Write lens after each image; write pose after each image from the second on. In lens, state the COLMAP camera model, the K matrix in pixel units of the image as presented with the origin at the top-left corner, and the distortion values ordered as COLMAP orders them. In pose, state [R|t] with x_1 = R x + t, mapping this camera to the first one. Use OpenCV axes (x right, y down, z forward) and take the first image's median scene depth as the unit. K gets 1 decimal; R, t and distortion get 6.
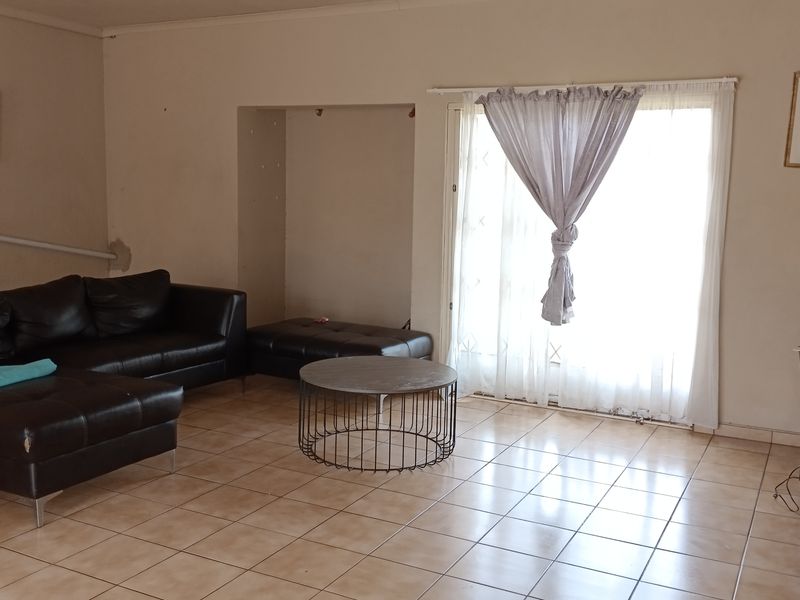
lens RADIAL K [[810.2, 0, 401.0], [0, 810.2, 293.7], [0, 0, 1]] dist [0.057945, 0.000000]
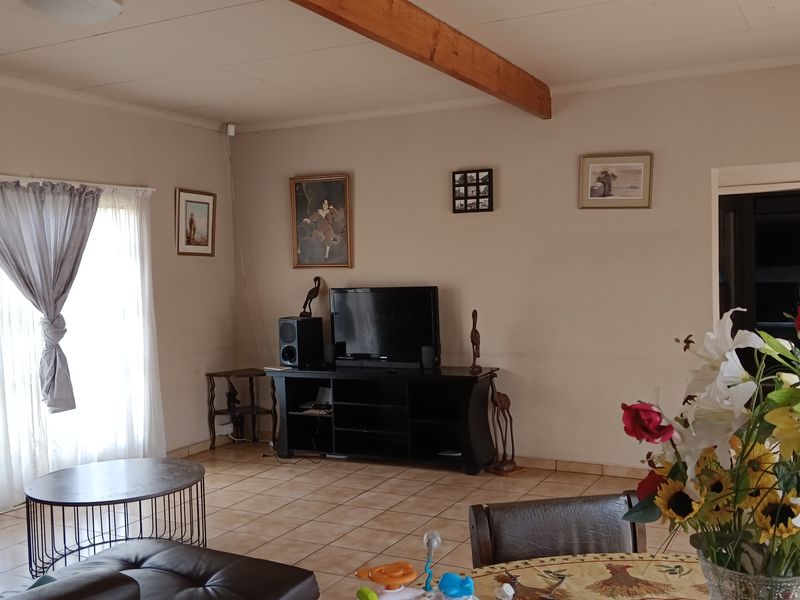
lens RADIAL K [[810.2, 0, 402.3], [0, 810.2, 303.0], [0, 0, 1]] dist [0.057945, 0.000000]
pose [[0.014011, -0.082617, 0.996483, -0.843835], [0.144178, 0.986333, 0.079748, -0.118502], [-0.989453, 0.142553, 0.025731, 0.546408]]
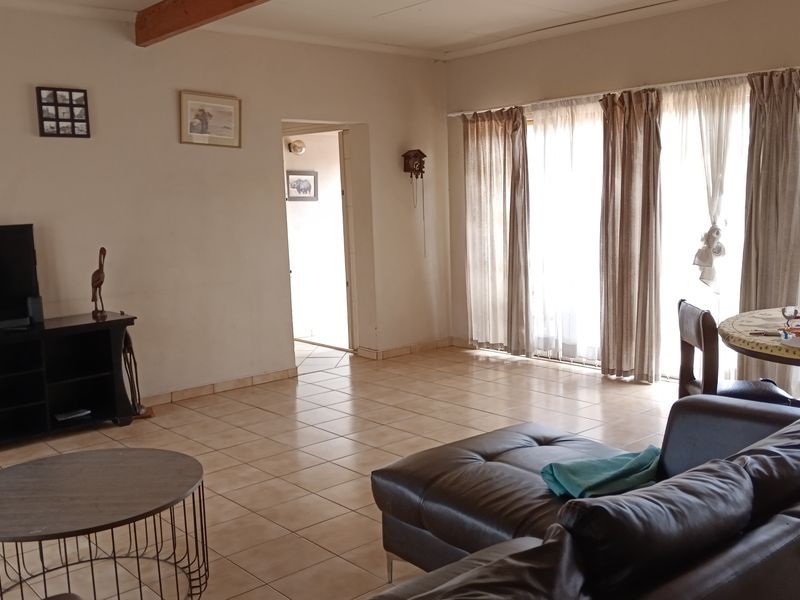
lens RADIAL K [[810.2, 0, 403.5], [0, 810.2, 303.8], [0, 0, 1]] dist [0.057945, 0.000000]
pose [[-0.928025, -0.047129, 0.369526, -0.447041], [0.050113, 0.967154, 0.249202, -0.173758], [-0.369133, 0.249784, -0.895181, 1.286235]]
